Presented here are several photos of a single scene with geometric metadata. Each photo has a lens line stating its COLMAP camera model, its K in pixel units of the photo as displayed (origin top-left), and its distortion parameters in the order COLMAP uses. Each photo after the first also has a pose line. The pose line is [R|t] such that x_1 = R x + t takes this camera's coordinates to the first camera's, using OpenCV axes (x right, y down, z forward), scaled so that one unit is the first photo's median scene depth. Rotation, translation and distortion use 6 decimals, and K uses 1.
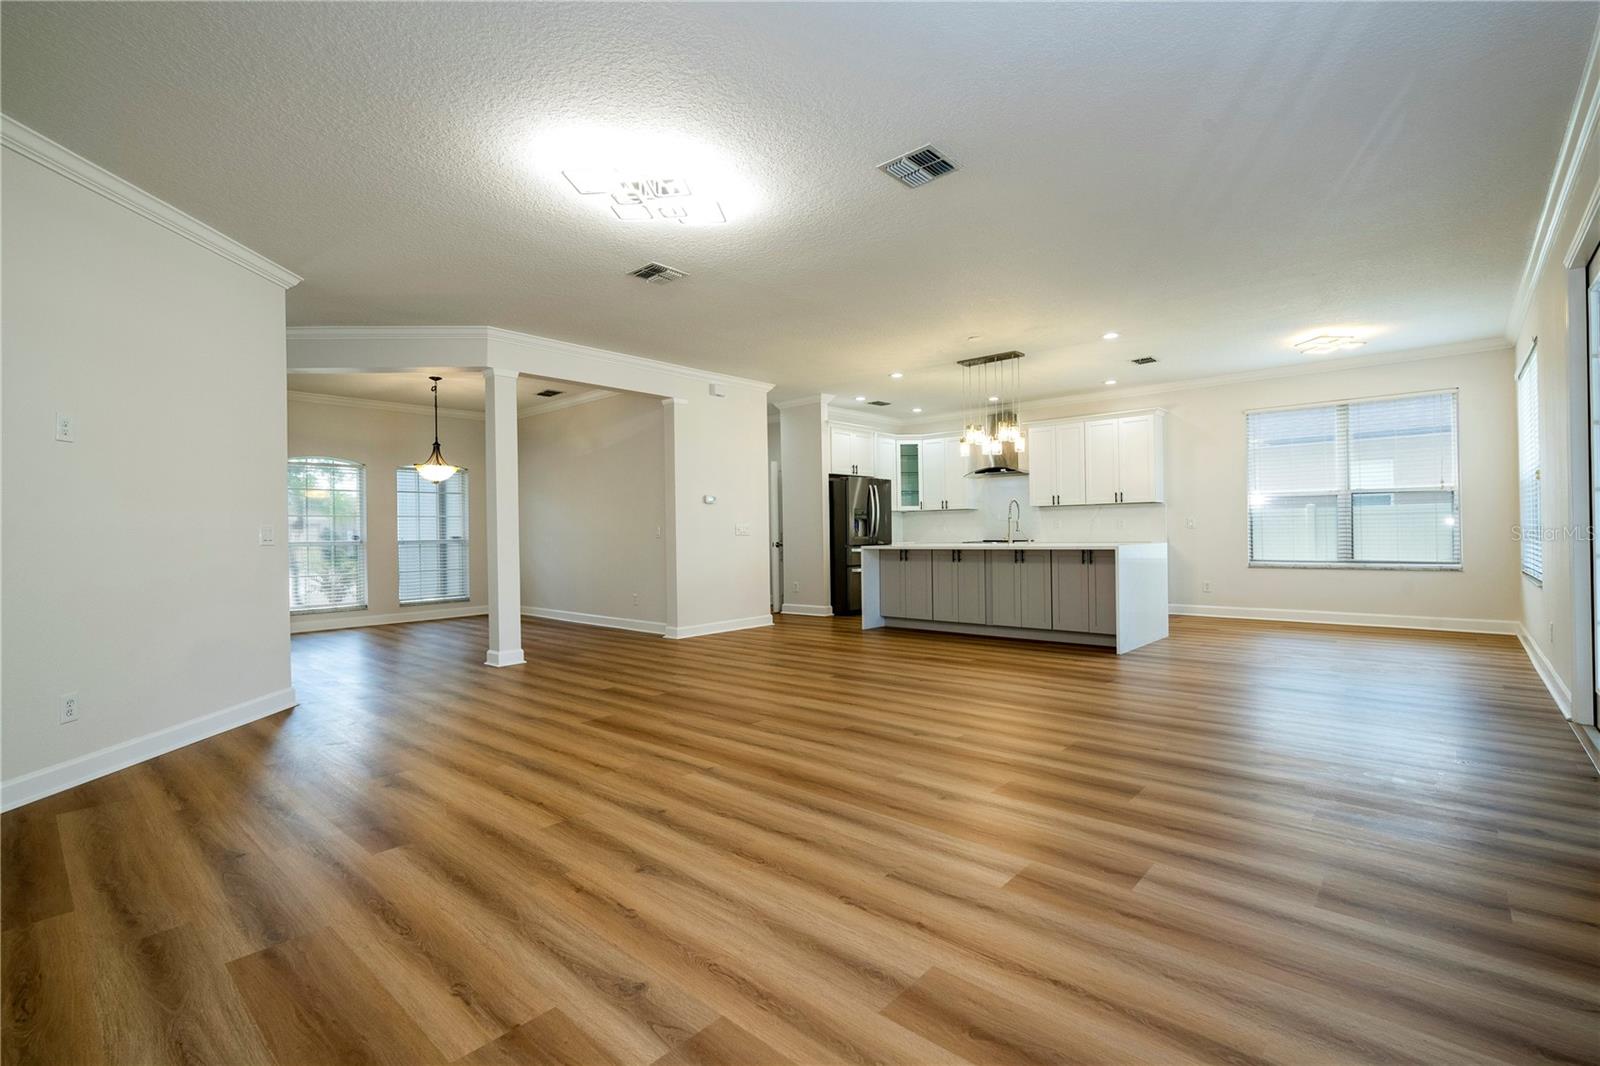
lens RADIAL K [[729.2, 0, 800.0], [0, 729.2, 533.0], [0, 0, 1]] dist [0.000386, -0.006646]
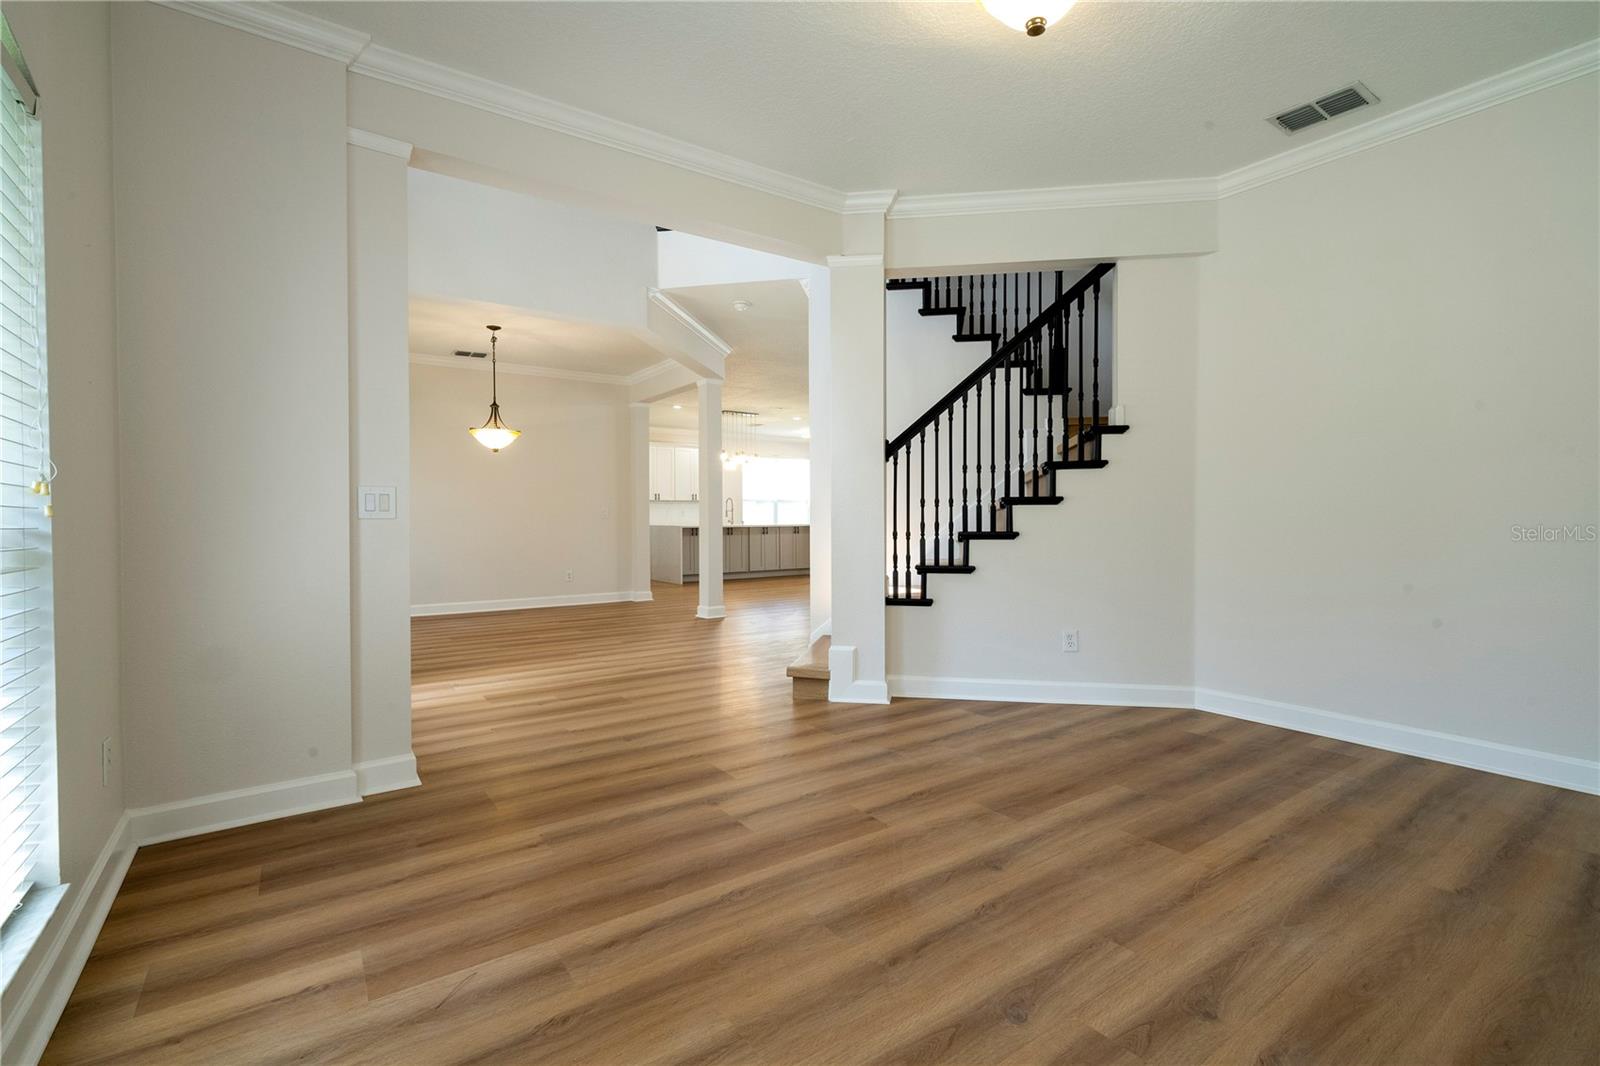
lens RADIAL K [[714.4, 0, 792.3], [0, 714.4, 523.3], [0, 0, 1]] dist [-0.004278, -0.000733]
pose [[0.226880, 0.002984, 0.973918, -1.226177], [-0.001636, 0.999995, -0.002683, 0.016184], [-0.973921, -0.000985, 0.226884, 0.475720]]
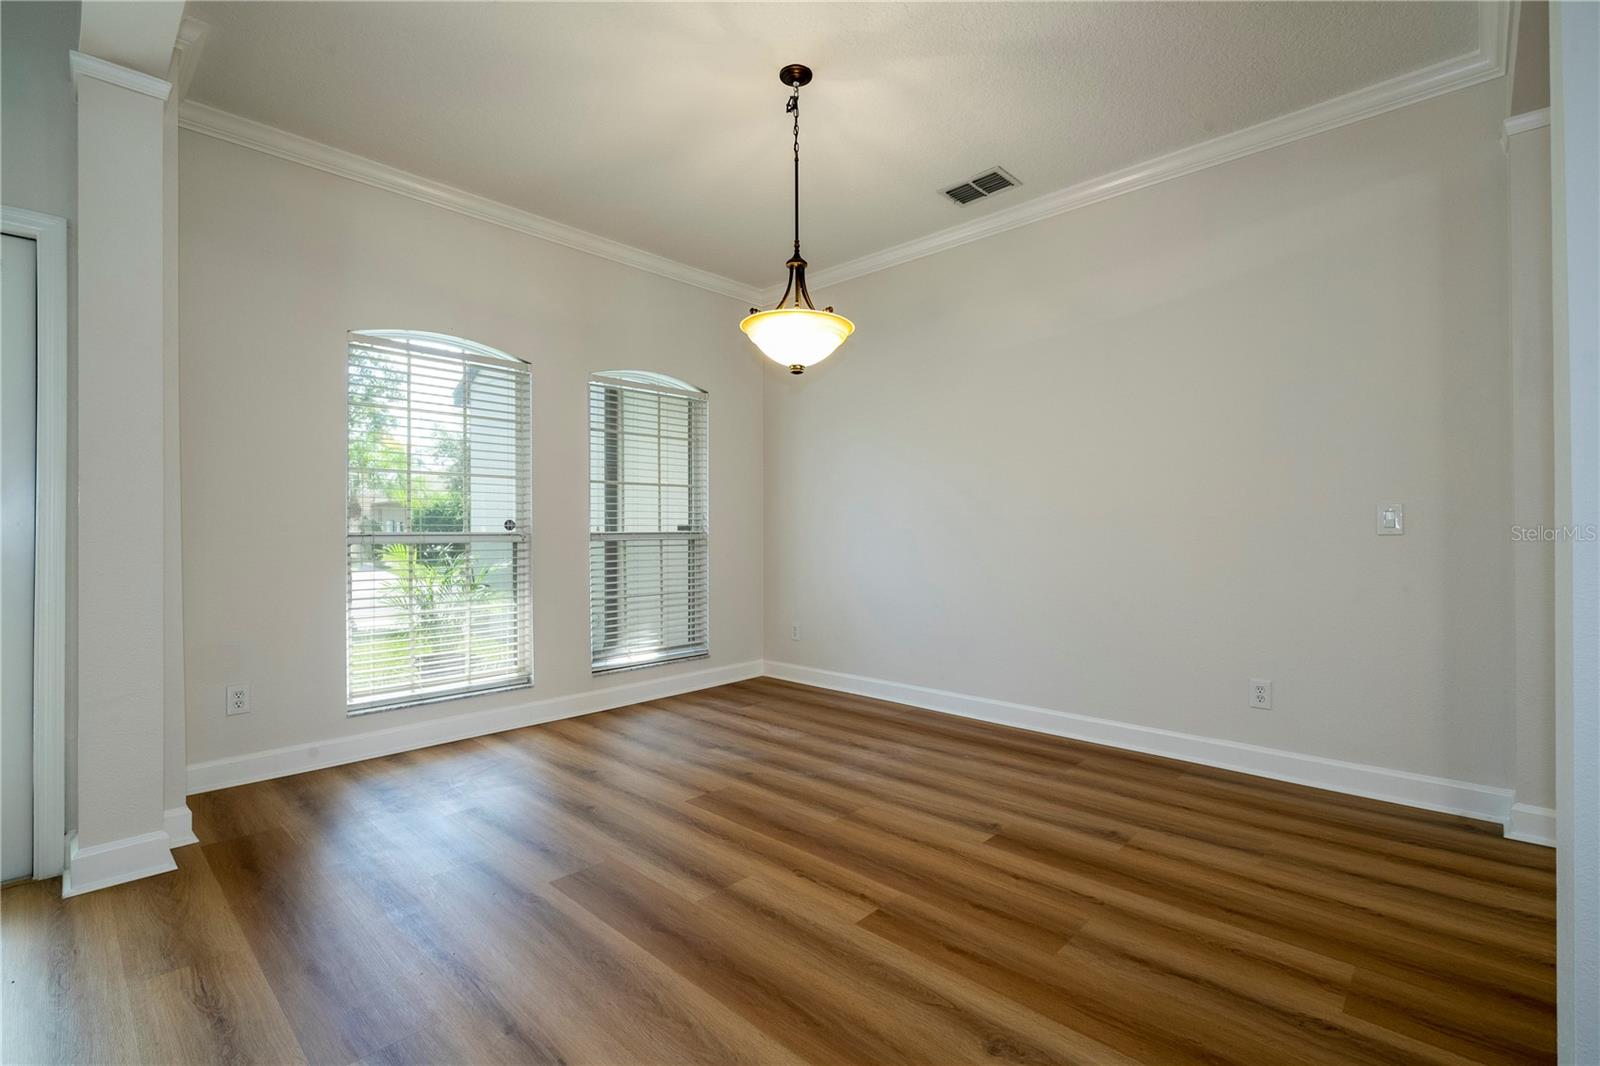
lens RADIAL K [[708.1, 0, 907.3], [0, 708.1, 530.5], [0, 0, 1]] dist [0.001716, 0.000355]
pose [[0.998014, 0.008899, 0.062363, -0.465631], [-0.009112, 0.999954, 0.003124, 0.007456], [-0.062332, -0.003686, 0.998049, 0.651967]]
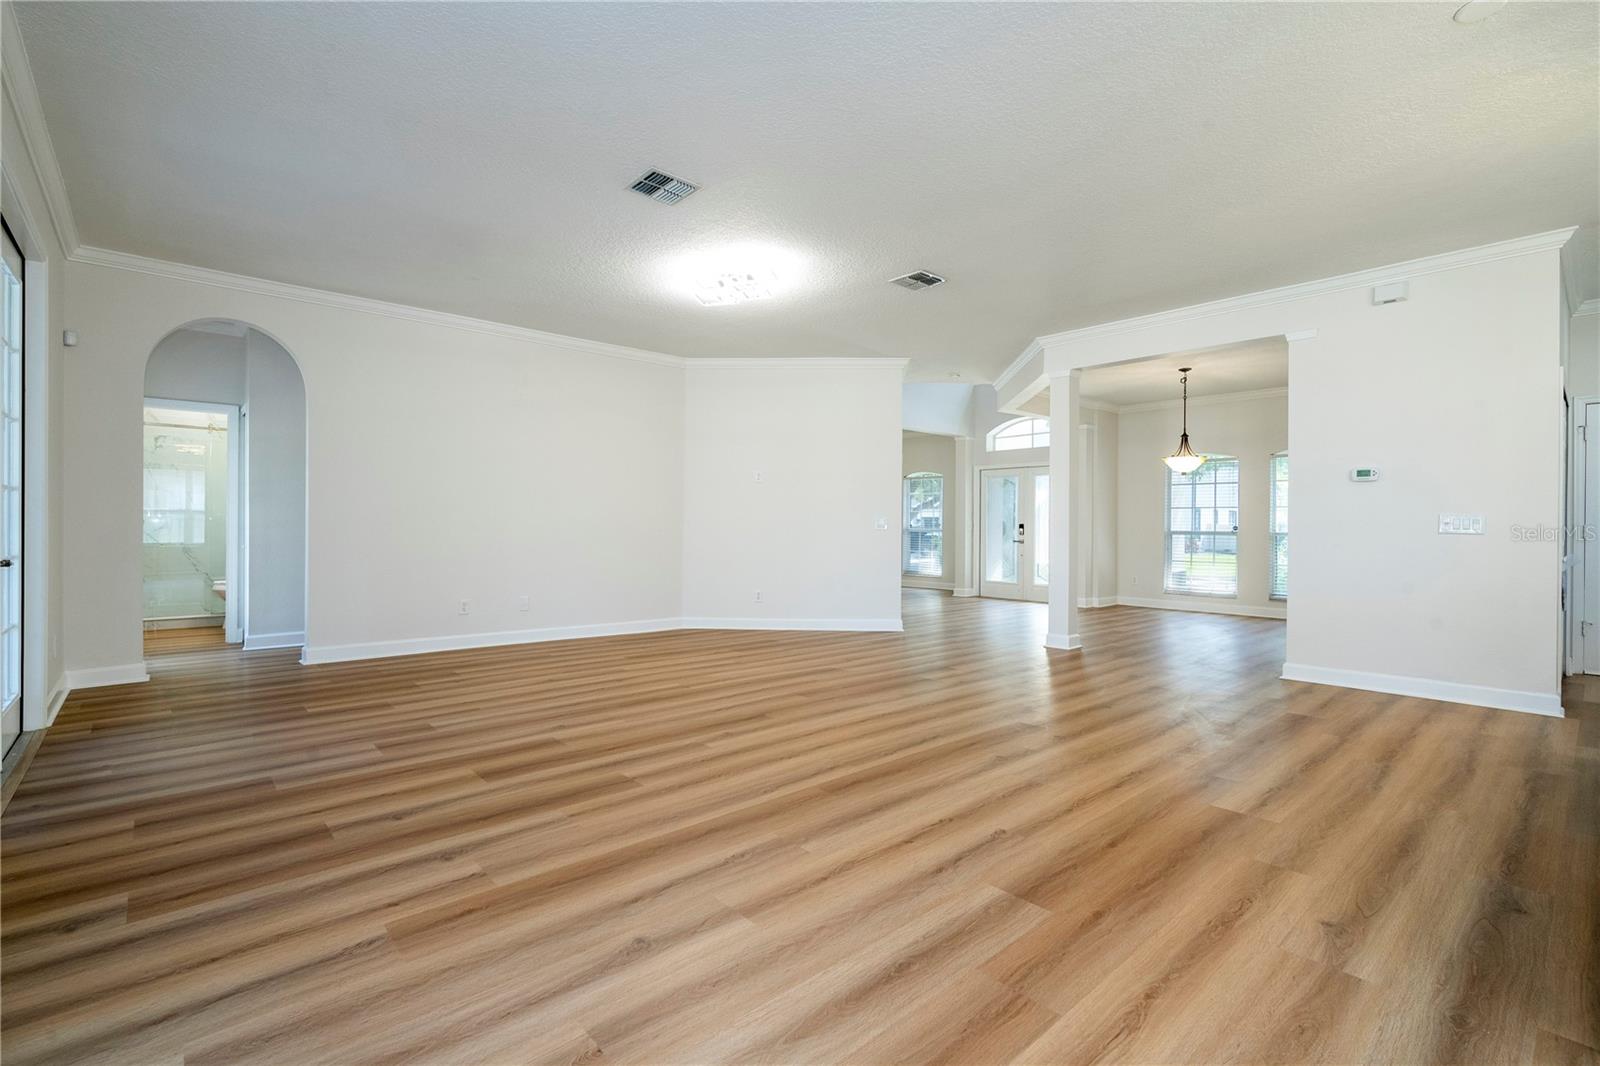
lens RADIAL K [[714.4, 0, 792.3], [0, 714.4, 523.3], [0, 0, 1]] dist [-0.004278, -0.000733]
pose [[-0.112184, 0.008311, -0.993653, 0.529829], [-0.009568, 0.999910, 0.009444, -0.006498], [0.993641, 0.010567, -0.112094, 0.578441]]
